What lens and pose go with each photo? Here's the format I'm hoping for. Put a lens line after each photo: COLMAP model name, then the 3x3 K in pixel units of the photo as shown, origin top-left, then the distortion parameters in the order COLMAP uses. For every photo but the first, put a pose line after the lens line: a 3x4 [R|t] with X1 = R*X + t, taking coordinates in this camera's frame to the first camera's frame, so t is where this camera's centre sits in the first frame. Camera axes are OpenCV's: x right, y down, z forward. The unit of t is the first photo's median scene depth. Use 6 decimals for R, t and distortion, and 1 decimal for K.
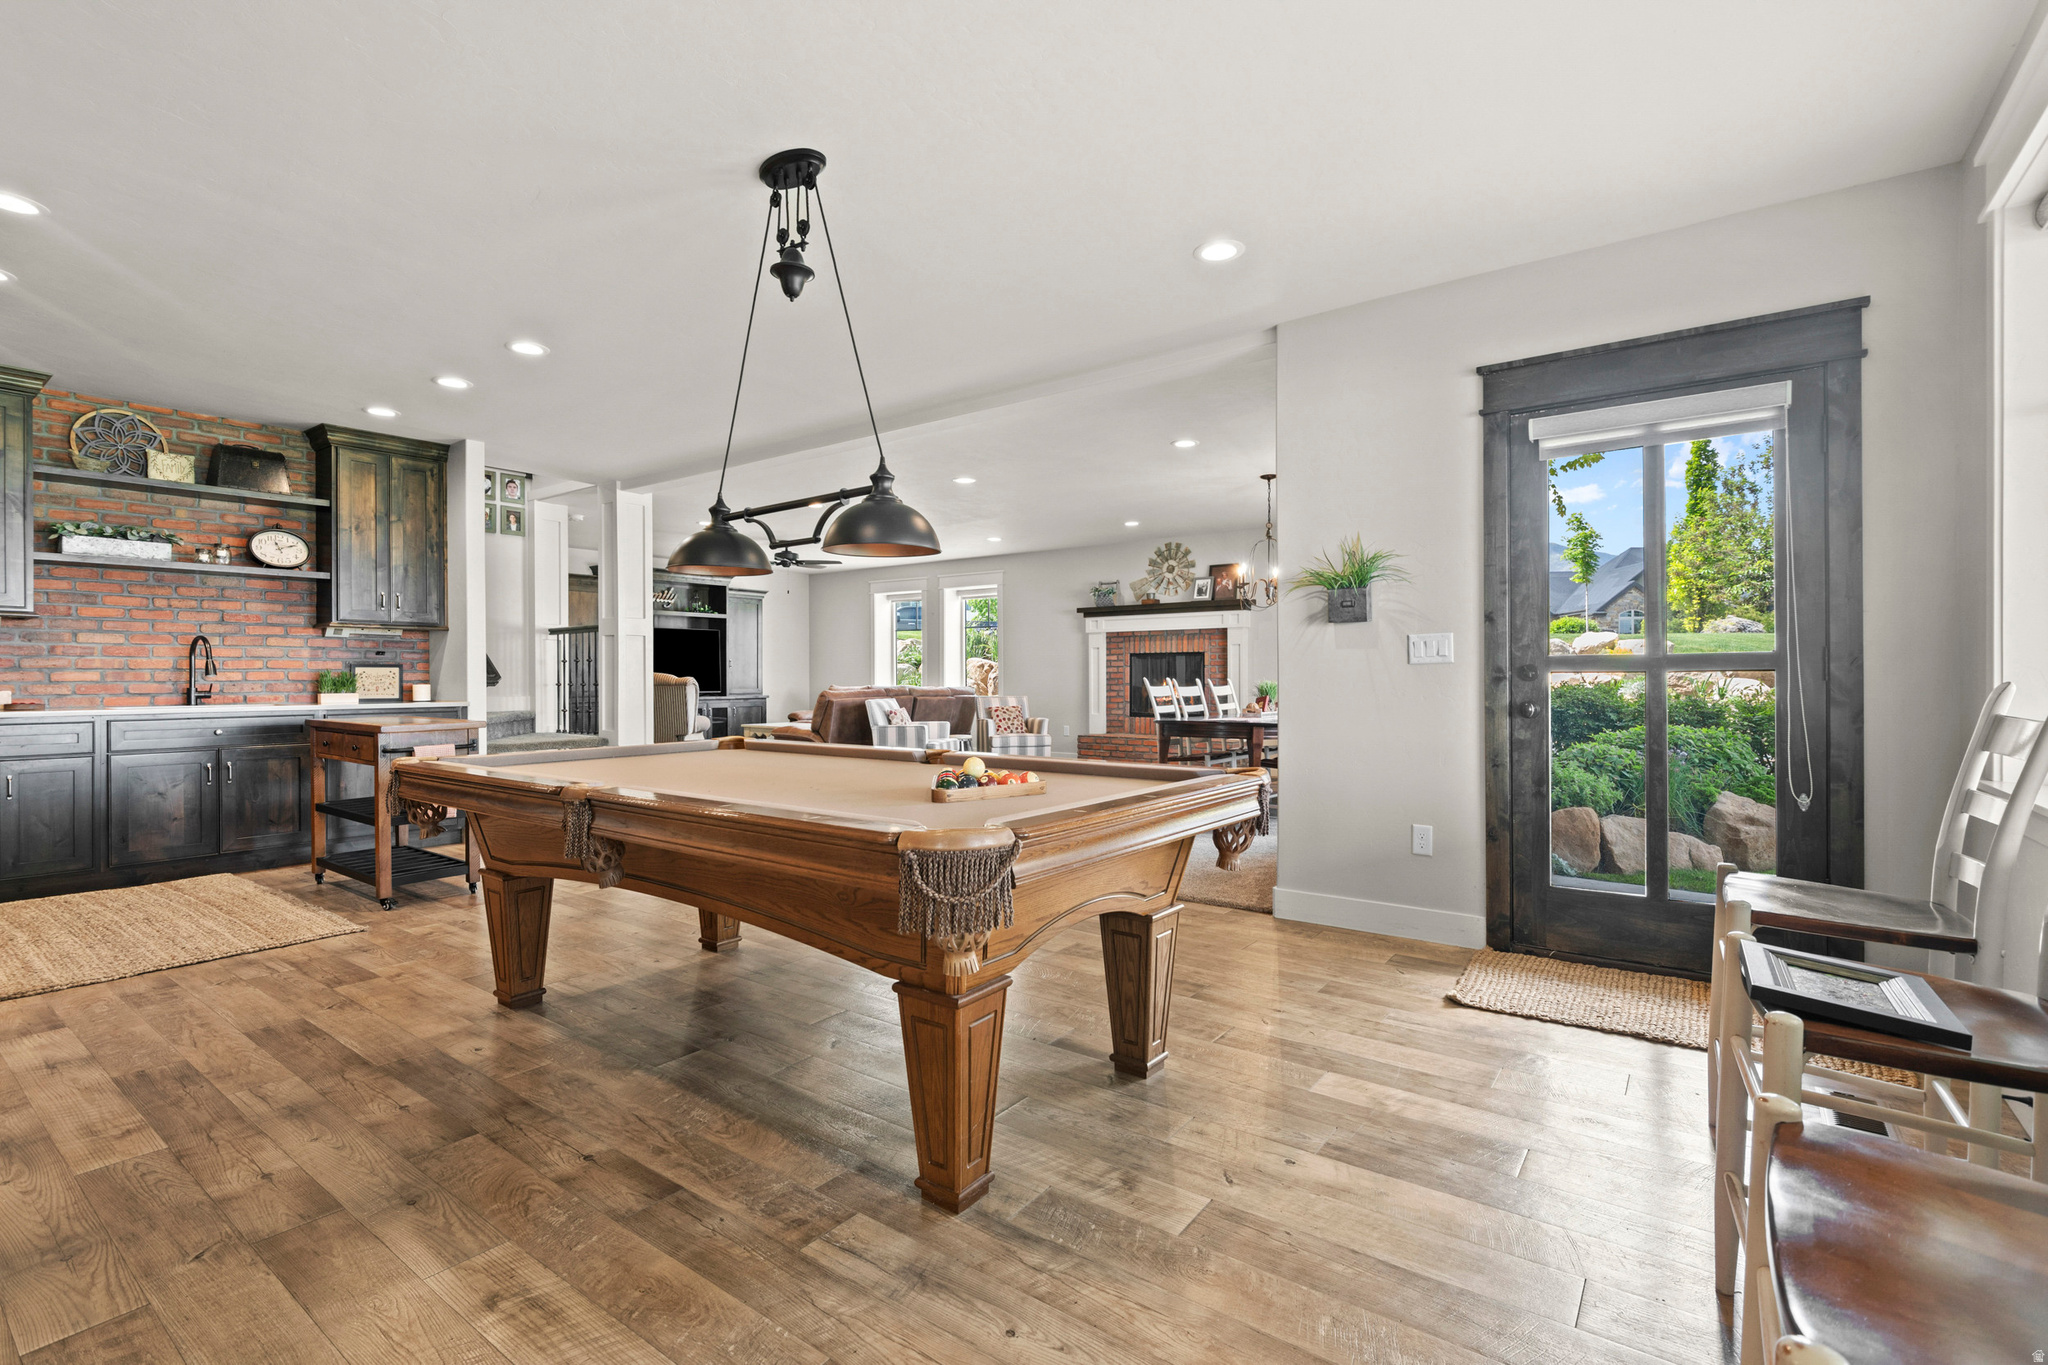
lens RADIAL K [[938.8, 0, 1024.3], [0, 938.8, 673.1], [0, 0, 1]] dist [0.003554, -0.000165]
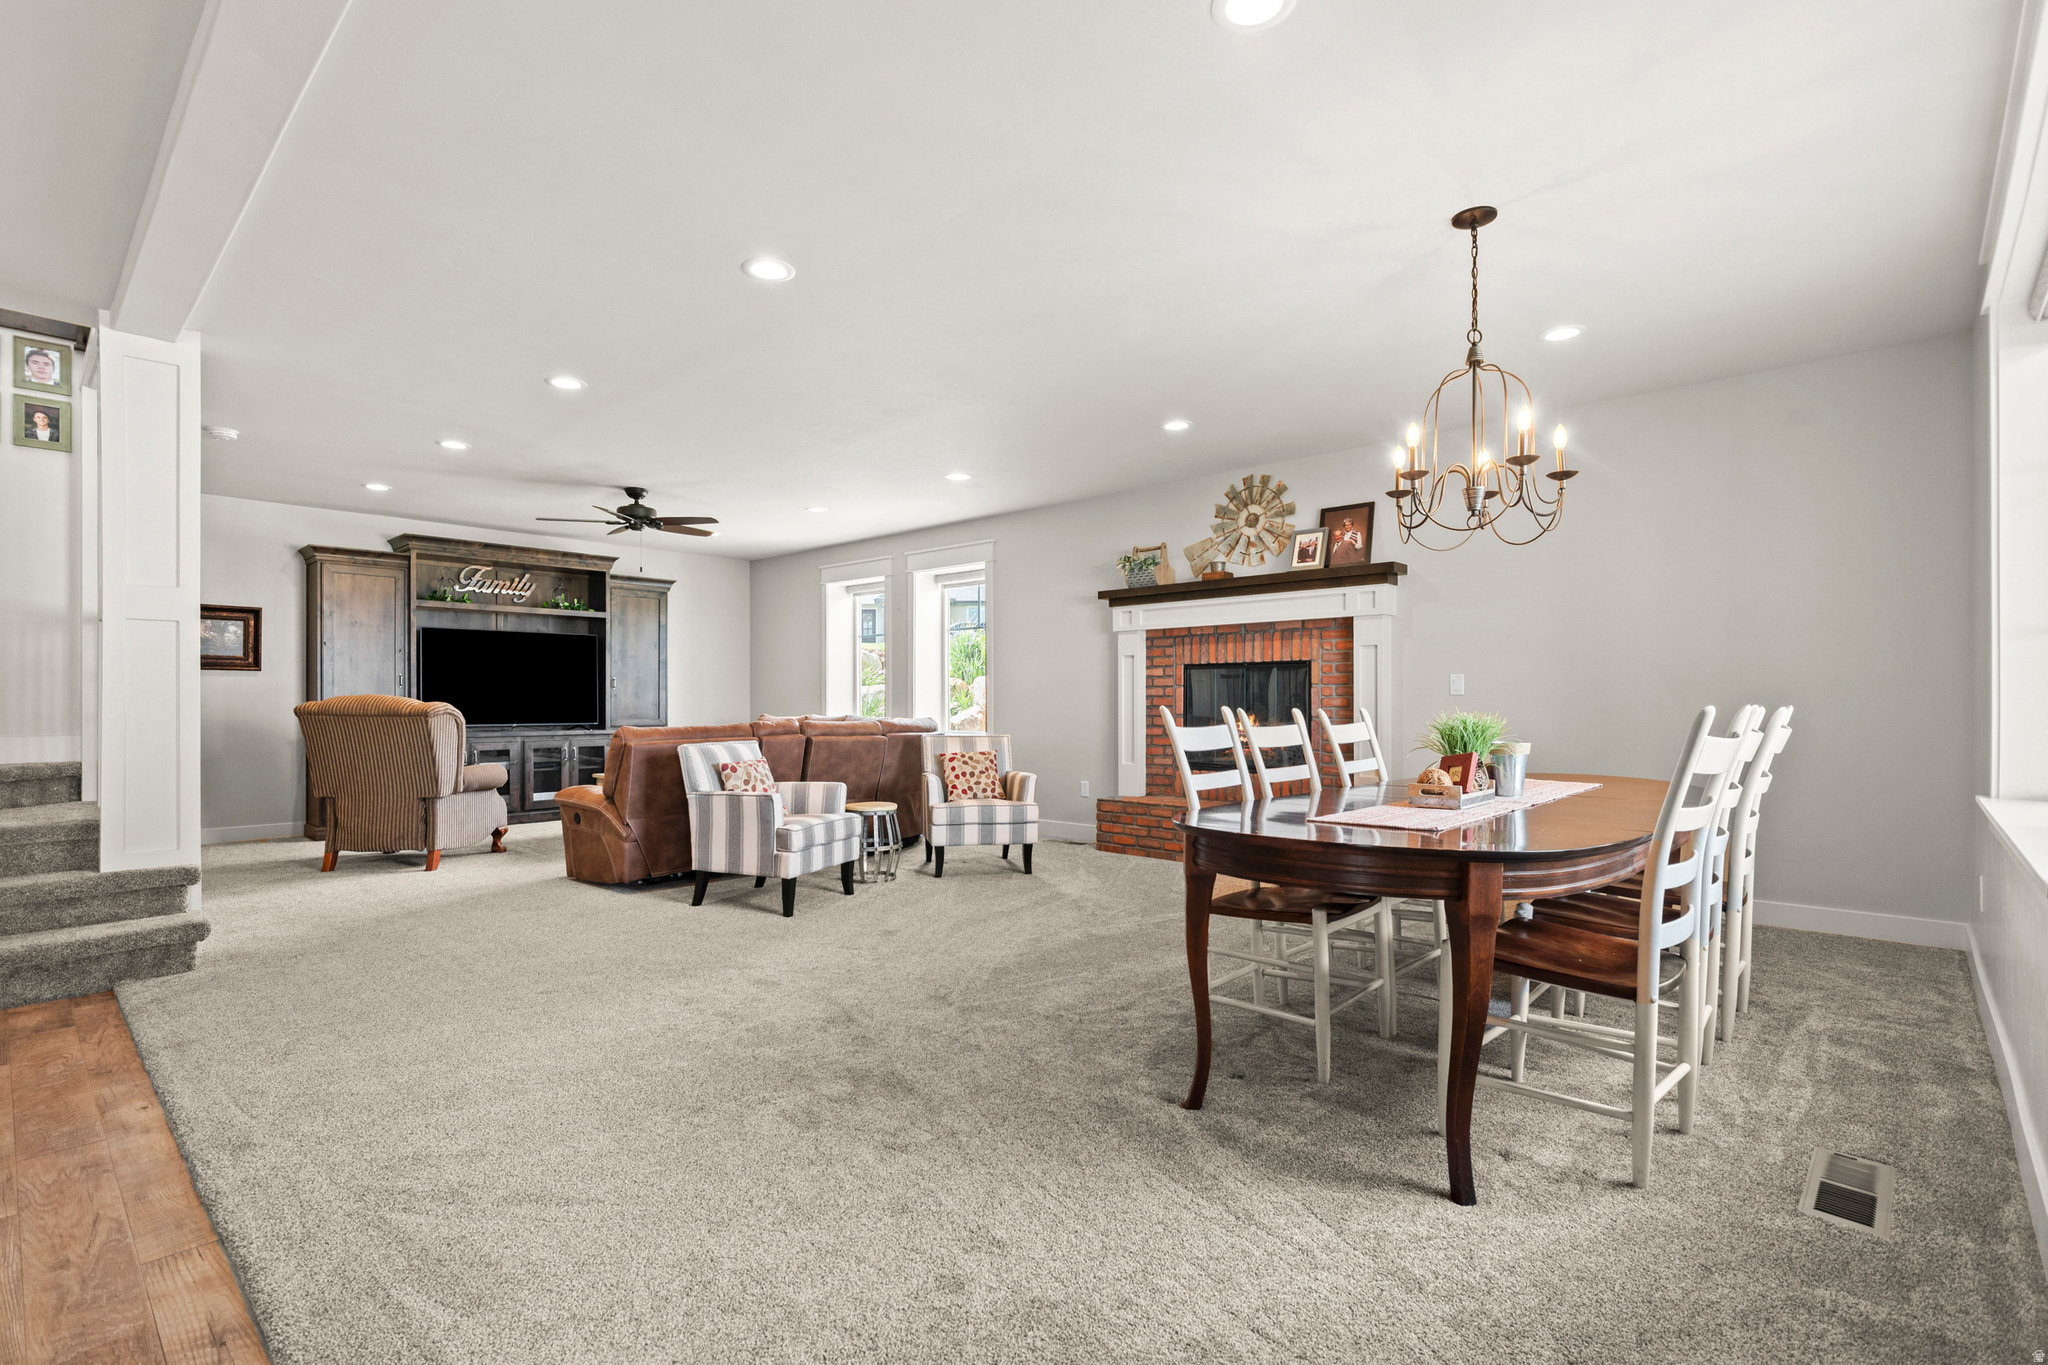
lens RADIAL K [[938.8, 0, 1017.9], [0, 938.8, 696.6], [0, 0, 1]] dist [0.003554, -0.000165]
pose [[0.993613, 0.001367, -0.112835, 0.080149], [-0.001562, 0.999997, -0.001634, 0.000918], [0.112833, 0.001800, 0.993612, 0.417876]]
